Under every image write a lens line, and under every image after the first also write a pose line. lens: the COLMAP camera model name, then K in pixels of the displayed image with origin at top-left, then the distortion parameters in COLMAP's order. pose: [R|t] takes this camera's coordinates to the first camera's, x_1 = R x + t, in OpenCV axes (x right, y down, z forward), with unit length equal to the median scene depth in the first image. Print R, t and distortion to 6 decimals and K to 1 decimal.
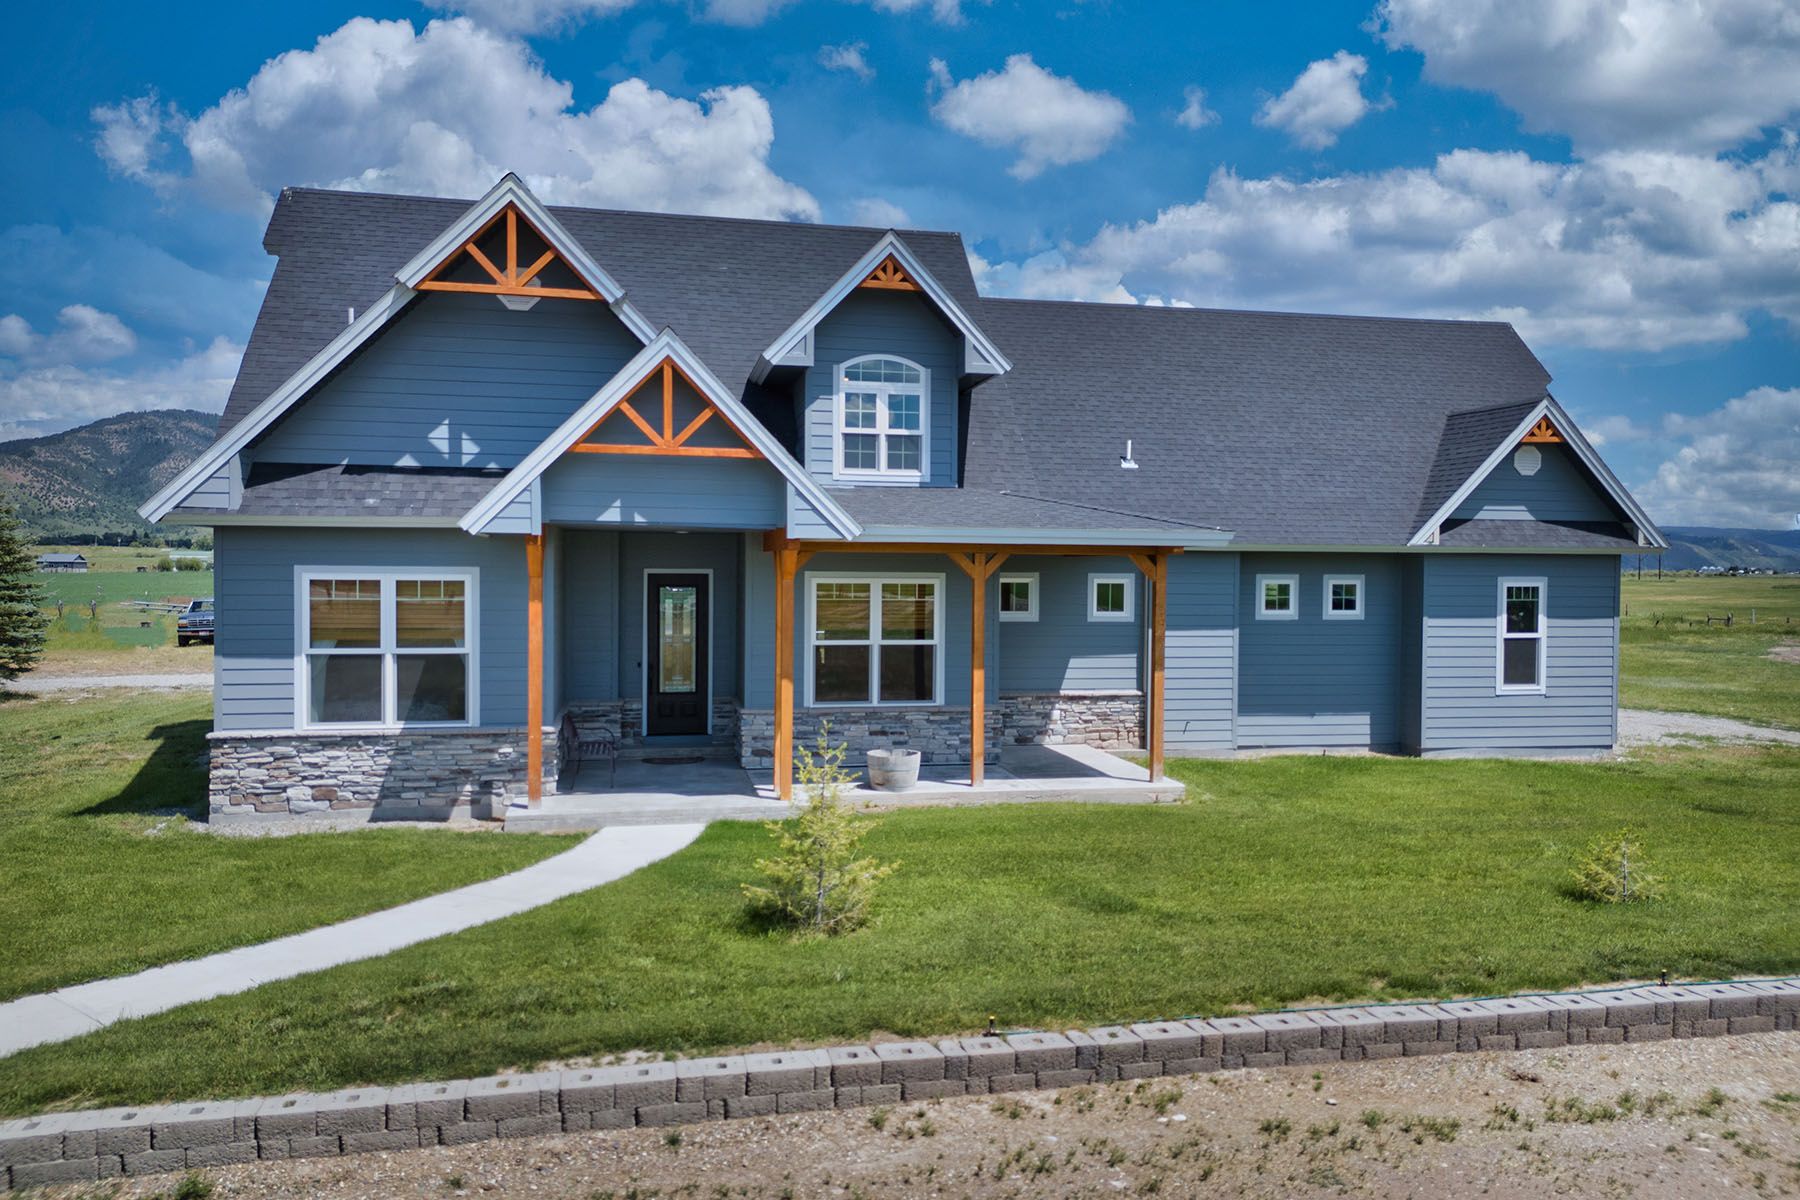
lens RADIAL K [[1327.5, 0, 947.6], [0, 1327.5, 610.5], [0, 0, 1]] dist [0.035579, -0.020365]
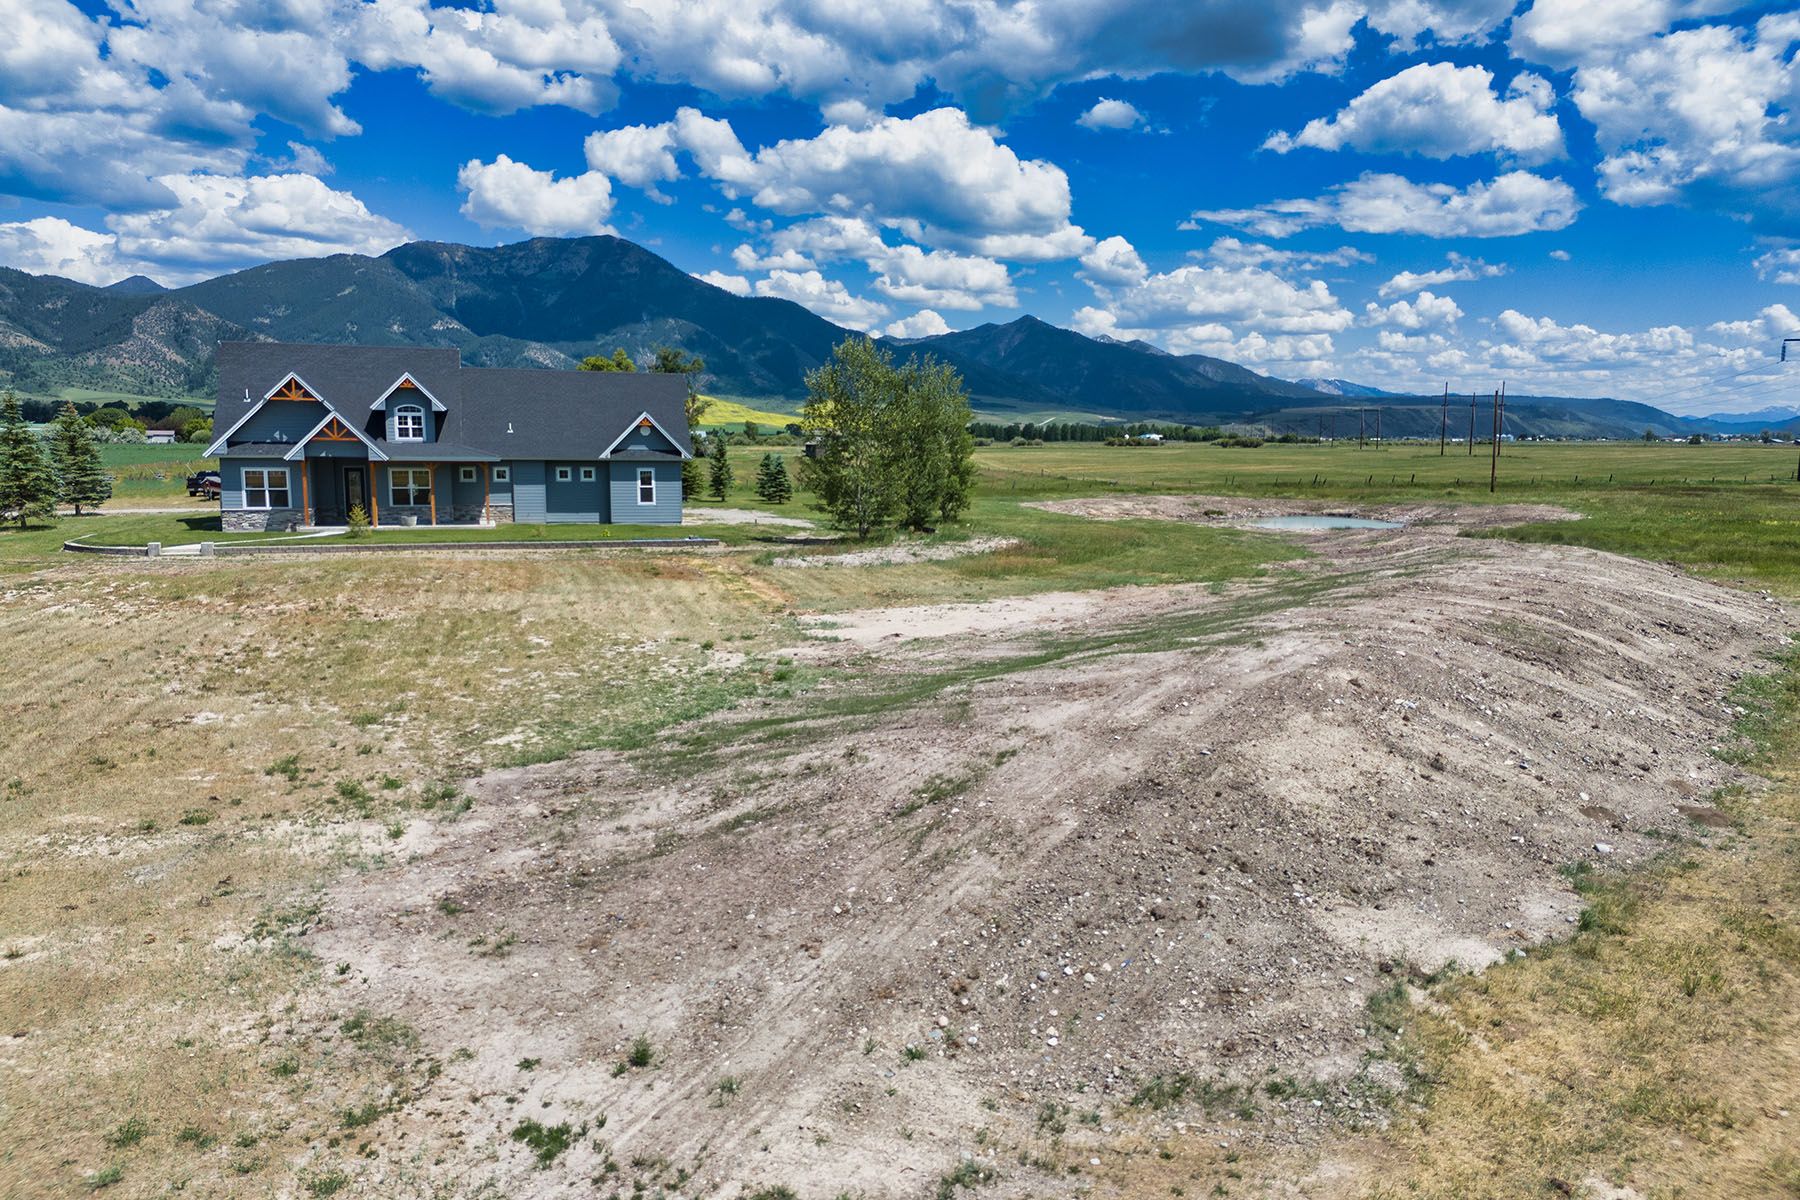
lens RADIAL K [[1327.5, 0, 954.7], [0, 1327.5, 611.8], [0, 0, 1]] dist [0.035579, -0.020365]
pose [[0.993776, -0.015489, 0.110312, 0.036749], [0.004871, 0.995382, 0.095874, 0.000719], [-0.111288, -0.094740, 0.989262, -0.100452]]
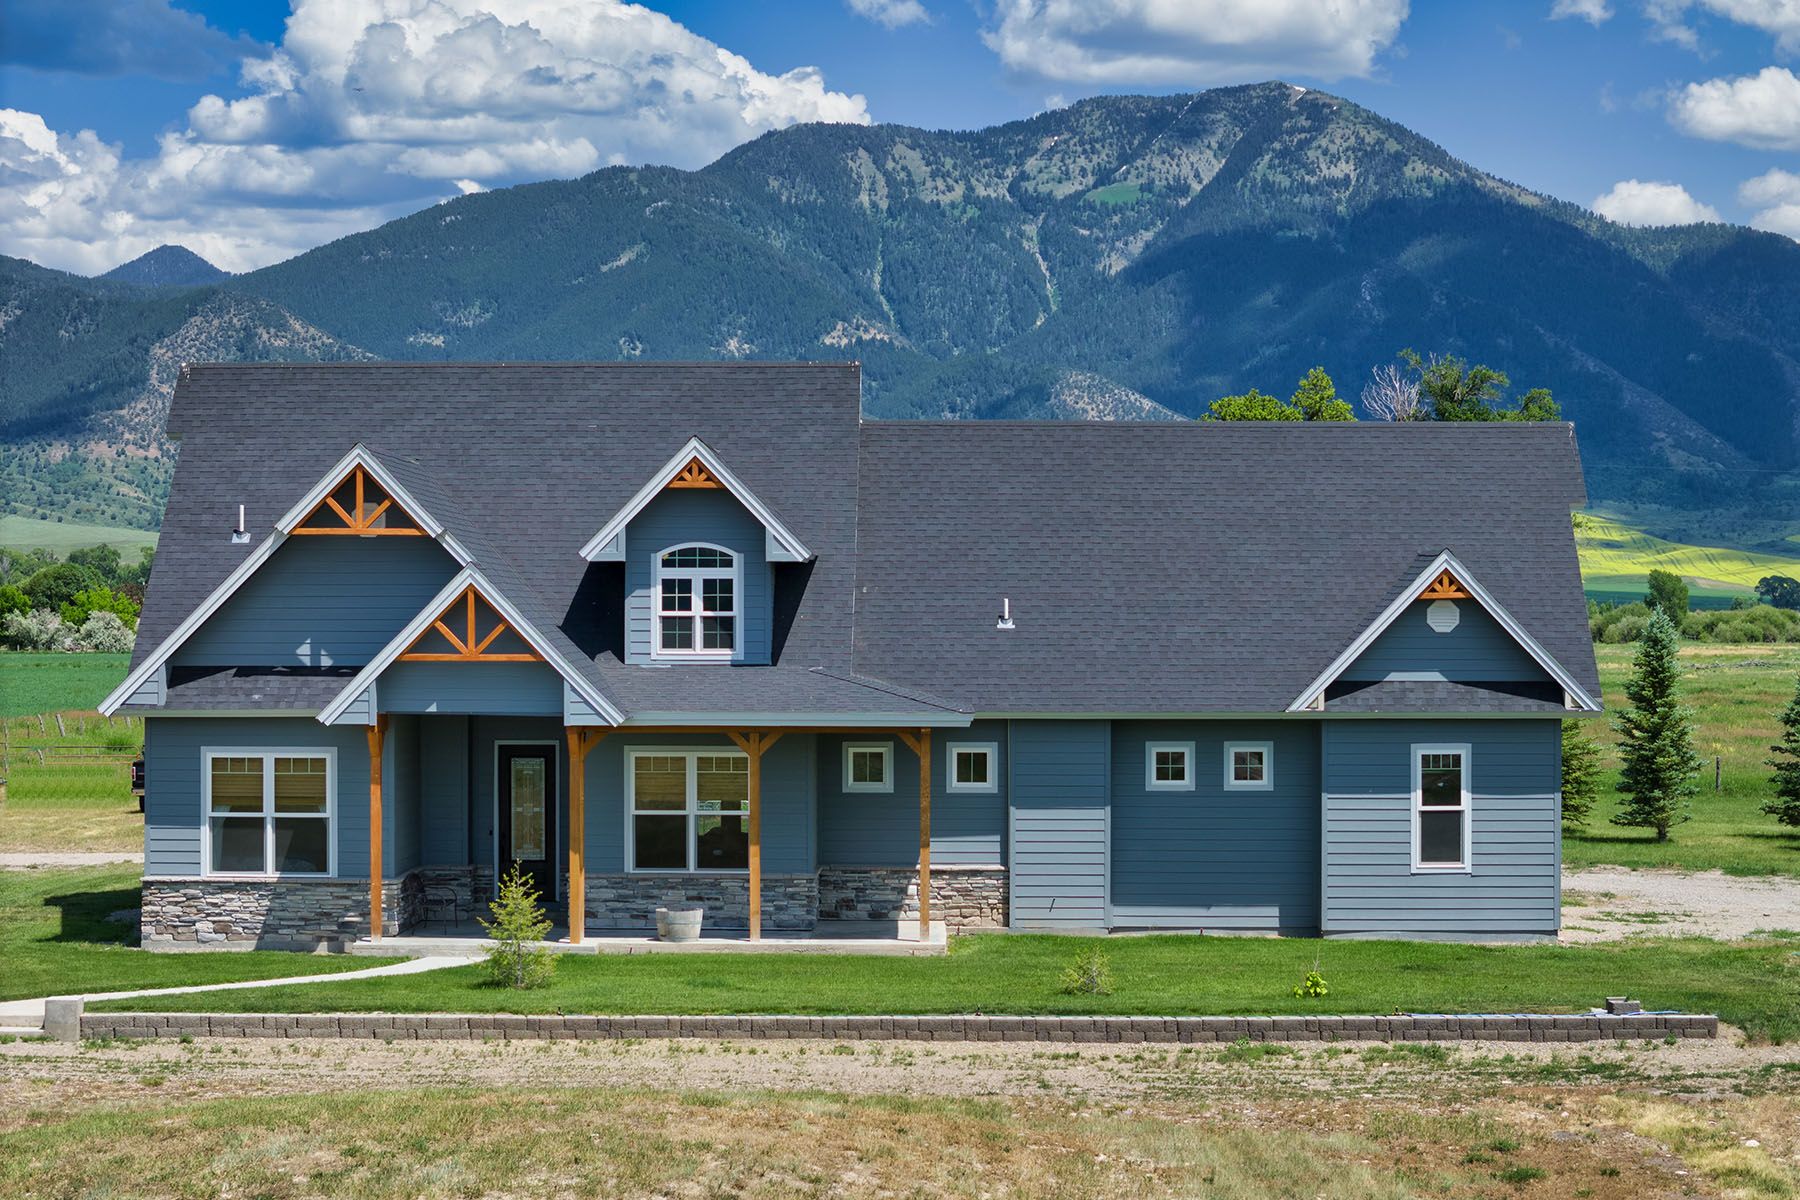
lens RADIAL K [[3731.4, 0, 901.0], [0, 3731.4, 600.2], [0, 0, 1]] dist [-0.218942, 0.000000]
pose [[0.972400, -0.009267, -0.233135, 0.030416], [0.000008, 0.999212, -0.039682, -0.001033], [0.233319, 0.038585, 0.971634, -0.070418]]
